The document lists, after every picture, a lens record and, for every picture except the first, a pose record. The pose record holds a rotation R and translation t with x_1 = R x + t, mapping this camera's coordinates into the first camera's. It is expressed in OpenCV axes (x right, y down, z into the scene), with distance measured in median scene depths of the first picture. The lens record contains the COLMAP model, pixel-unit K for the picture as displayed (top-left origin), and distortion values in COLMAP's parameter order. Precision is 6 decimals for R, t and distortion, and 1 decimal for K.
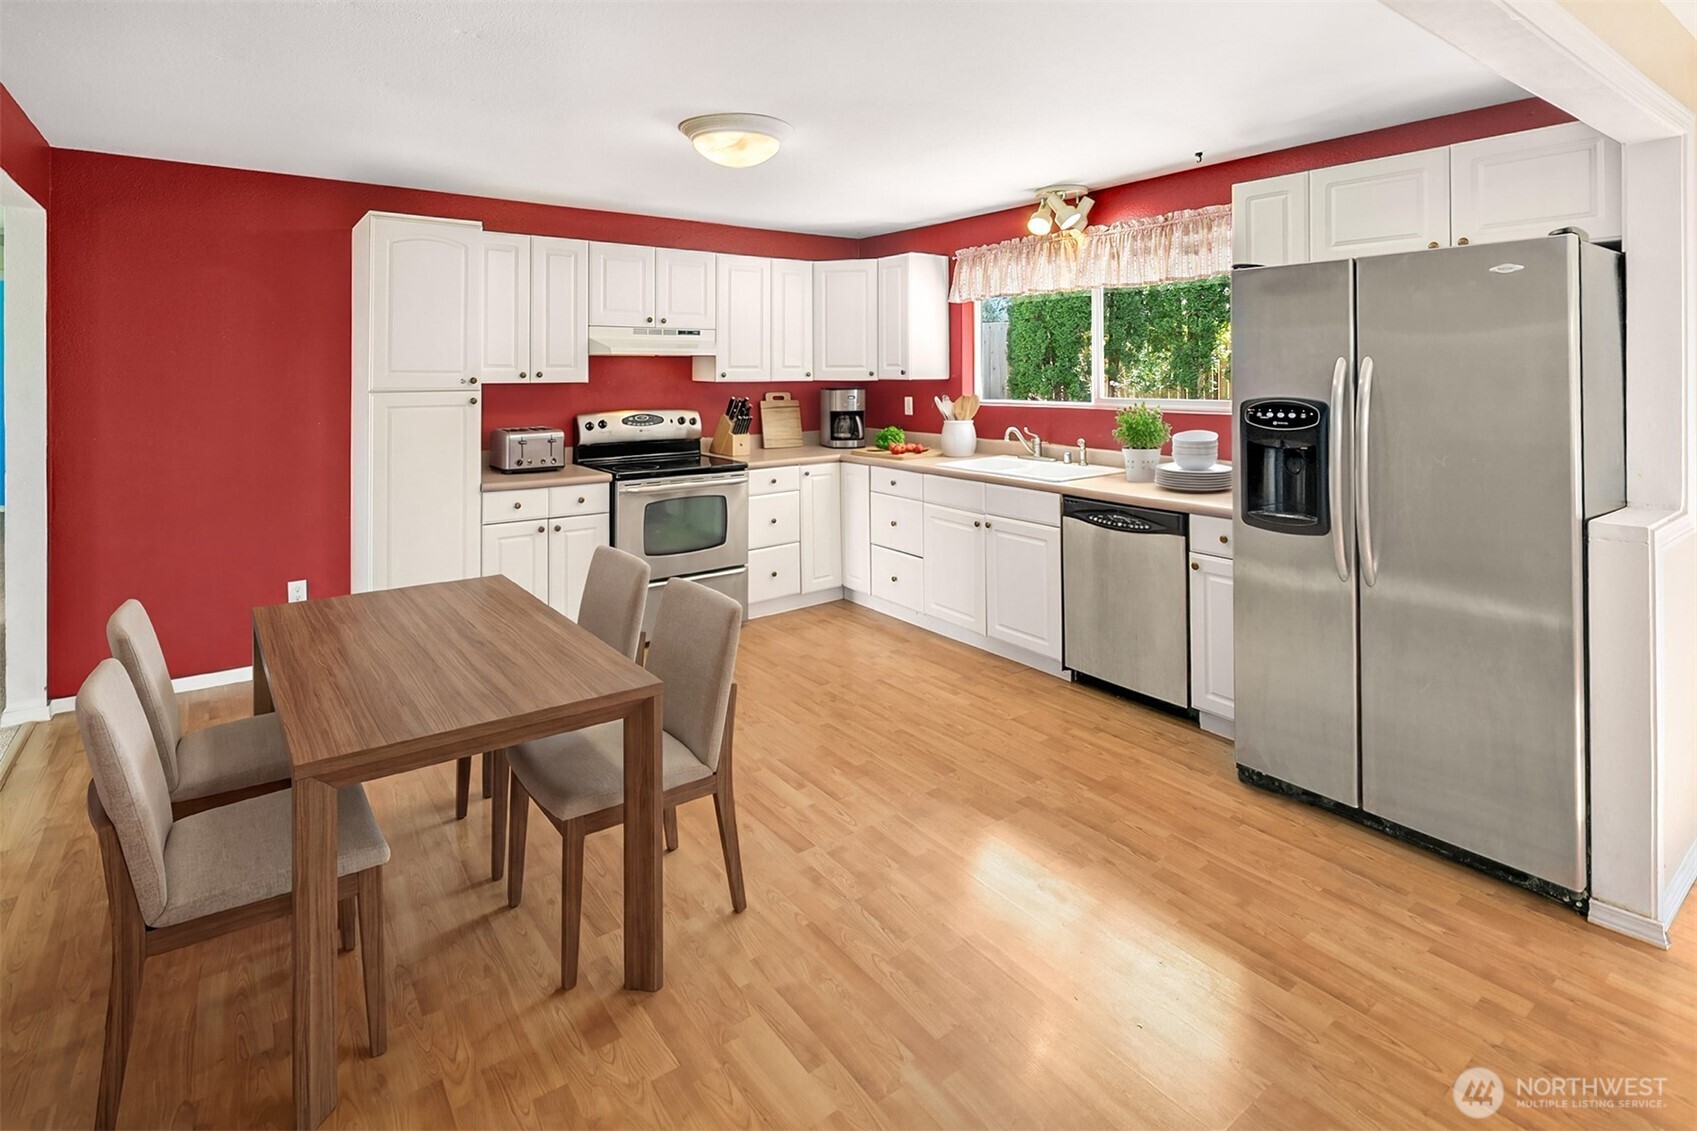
lens RADIAL K [[823.9, 0, 858.2], [0, 823.9, 383.9], [0, 0, 1]] dist [-0.004221, -0.000515]
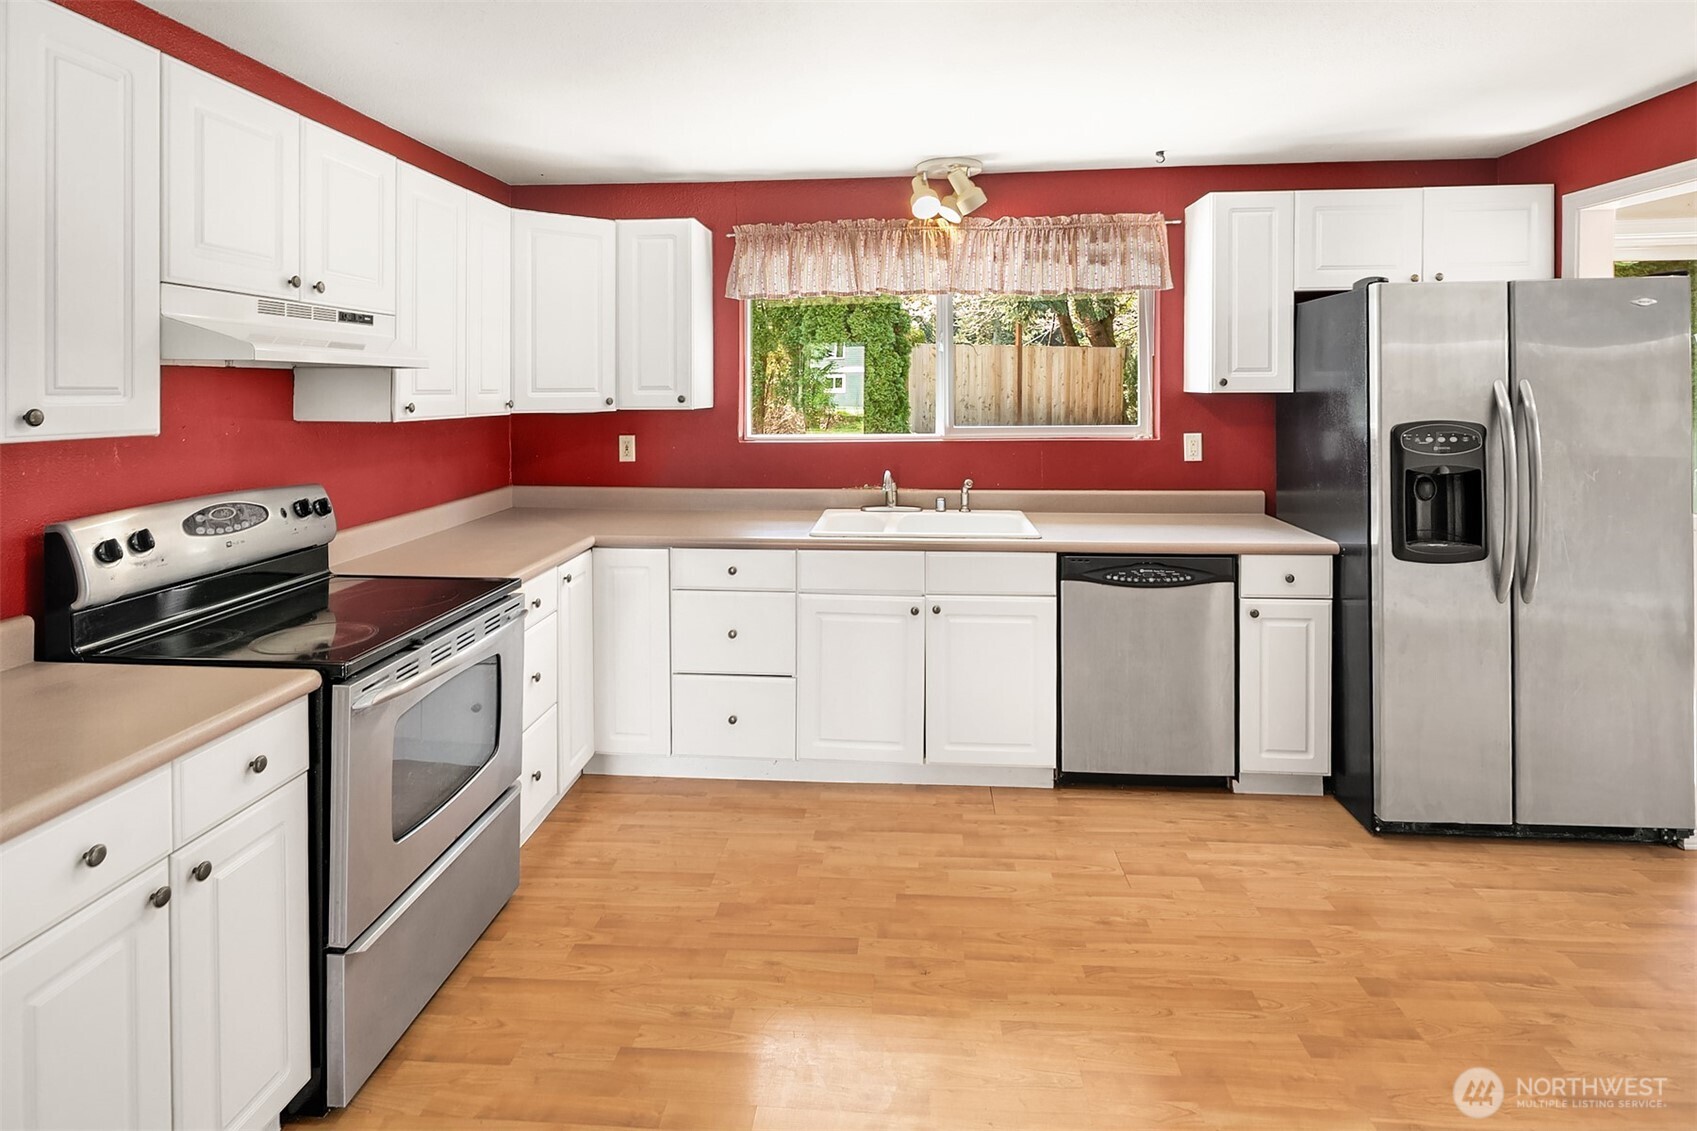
lens RADIAL K [[836.0, 0, 846.9], [0, 836.0, 396.9], [0, 0, 1]] dist [-0.002024, -0.001571]
pose [[0.670422, -0.008699, 0.741929, -0.441278], [0.017712, 0.999834, -0.004282, -0.013190], [-0.741768, 0.016012, 0.670465, 0.572768]]
